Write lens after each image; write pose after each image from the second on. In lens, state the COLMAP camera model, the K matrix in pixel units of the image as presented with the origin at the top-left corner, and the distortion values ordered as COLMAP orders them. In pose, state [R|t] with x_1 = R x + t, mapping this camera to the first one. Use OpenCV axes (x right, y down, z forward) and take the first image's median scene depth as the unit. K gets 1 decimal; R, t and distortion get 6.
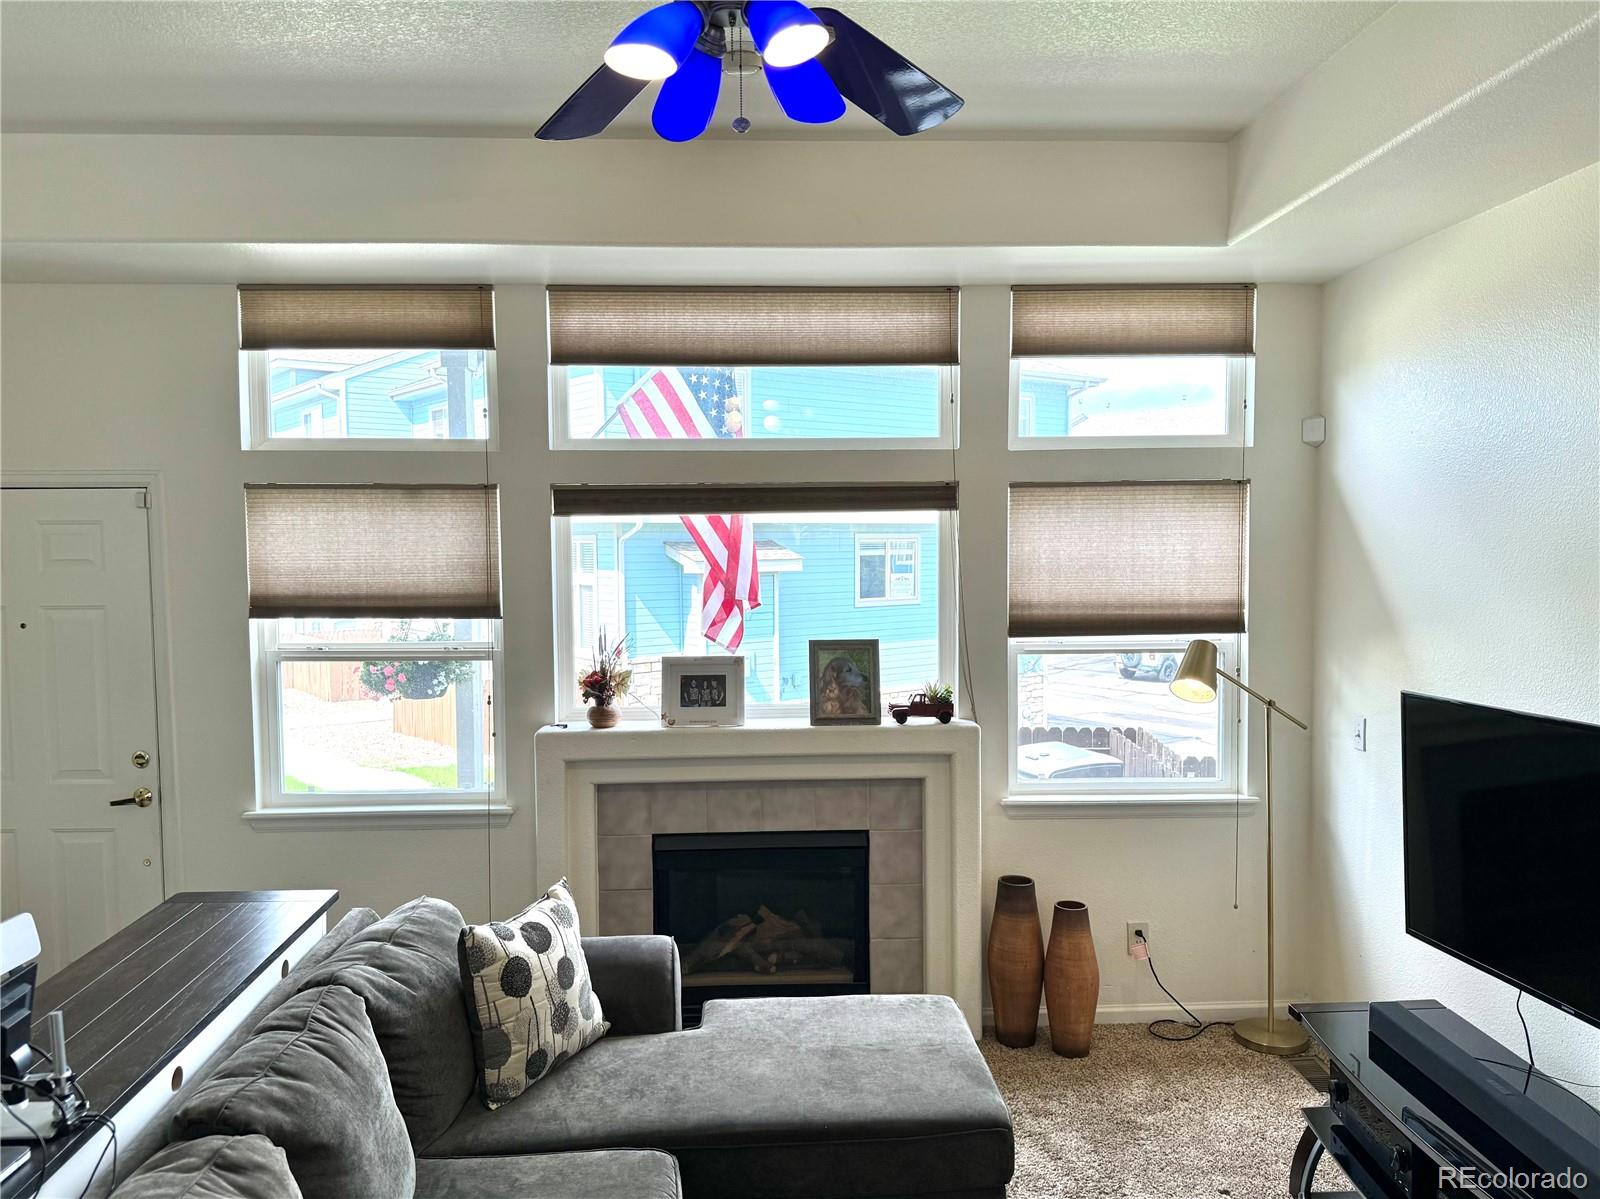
lens RADIAL K [[1135.4, 0, 788.0], [0, 1135.4, 595.6], [0, 0, 1]] dist [0.071345, -0.088744]
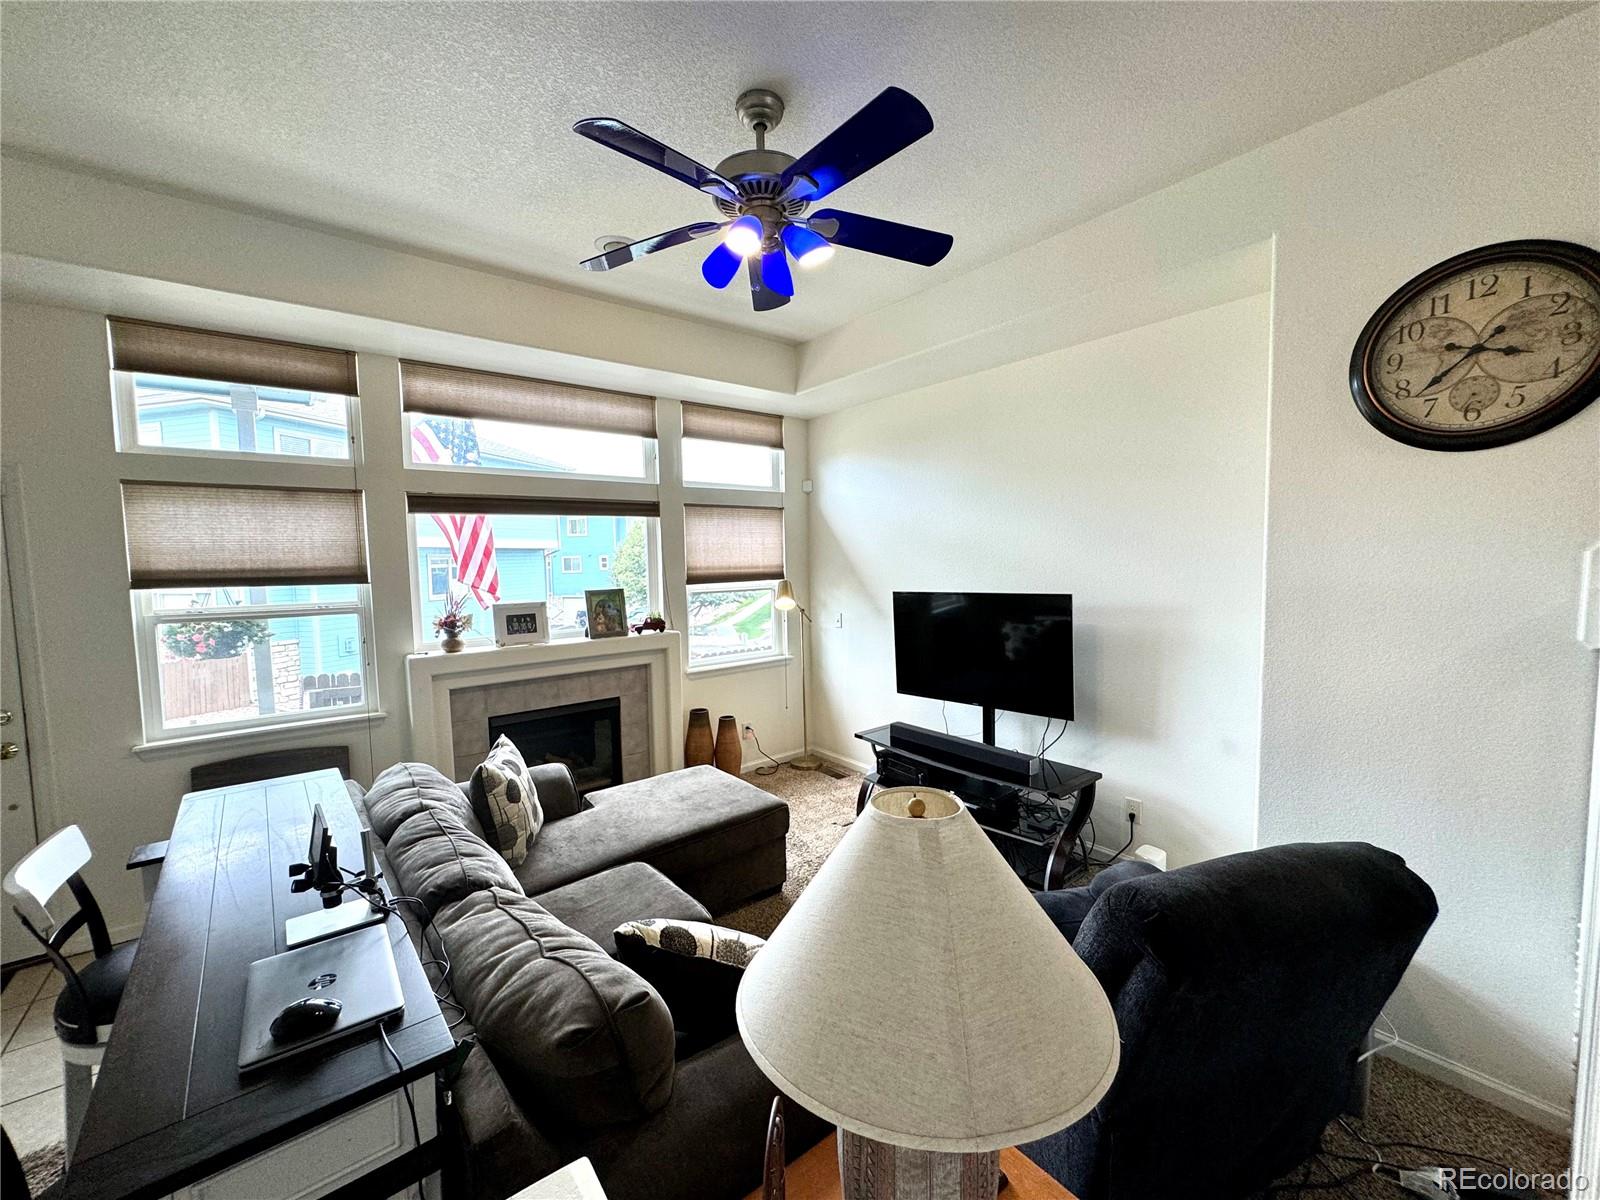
lens RADIAL K [[655.9, 0, 760.6], [0, 655.9, 593.2], [0, 0, 1]] dist [0.002850, 0.001814]
pose [[0.812392, -0.036090, 0.581994, -0.341545], [0.037345, 0.999254, 0.009836, 0.043309], [-0.581915, 0.013744, 0.813134, 0.037488]]
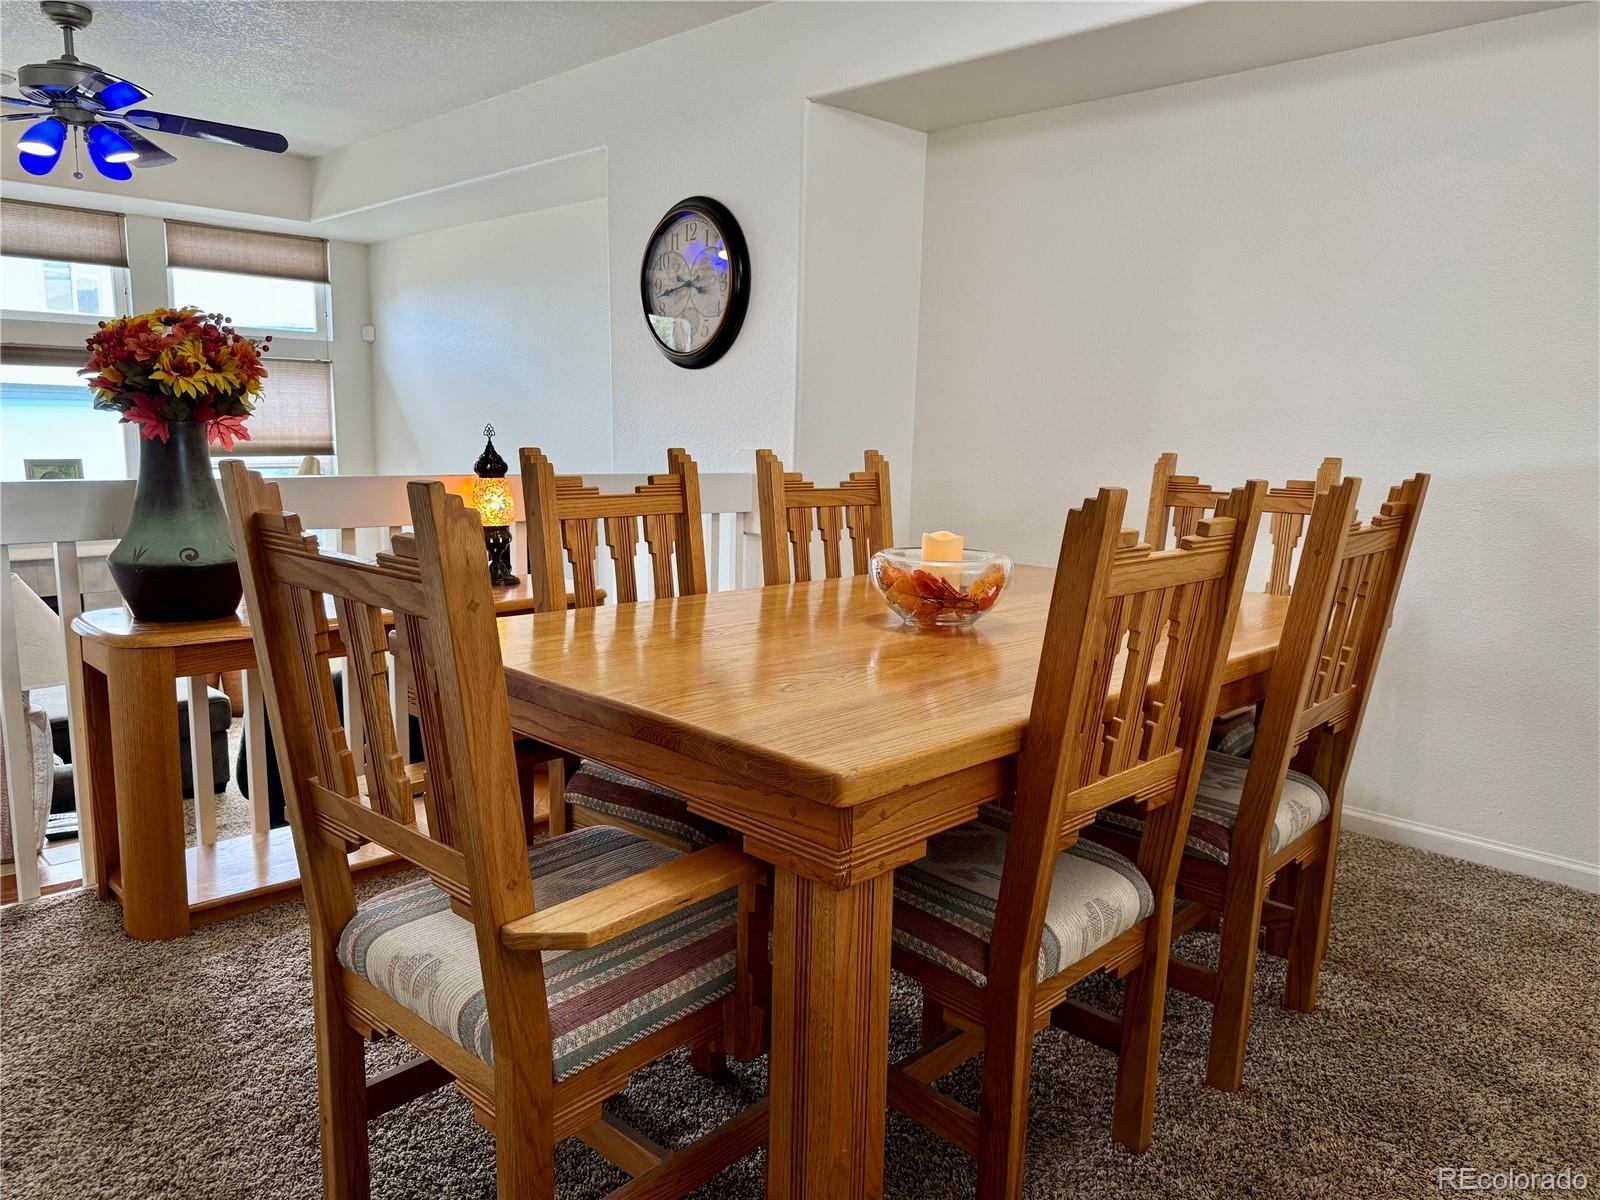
lens RADIAL K [[1135.4, 0, 792.4], [0, 1135.4, 587.8], [0, 0, 1]] dist [0.071345, -0.088744]
pose [[0.717027, -0.083177, 0.692065, -0.288620], [0.008981, 0.993875, 0.110145, 0.046265], [-0.696987, -0.072762, 0.713383, -0.653962]]
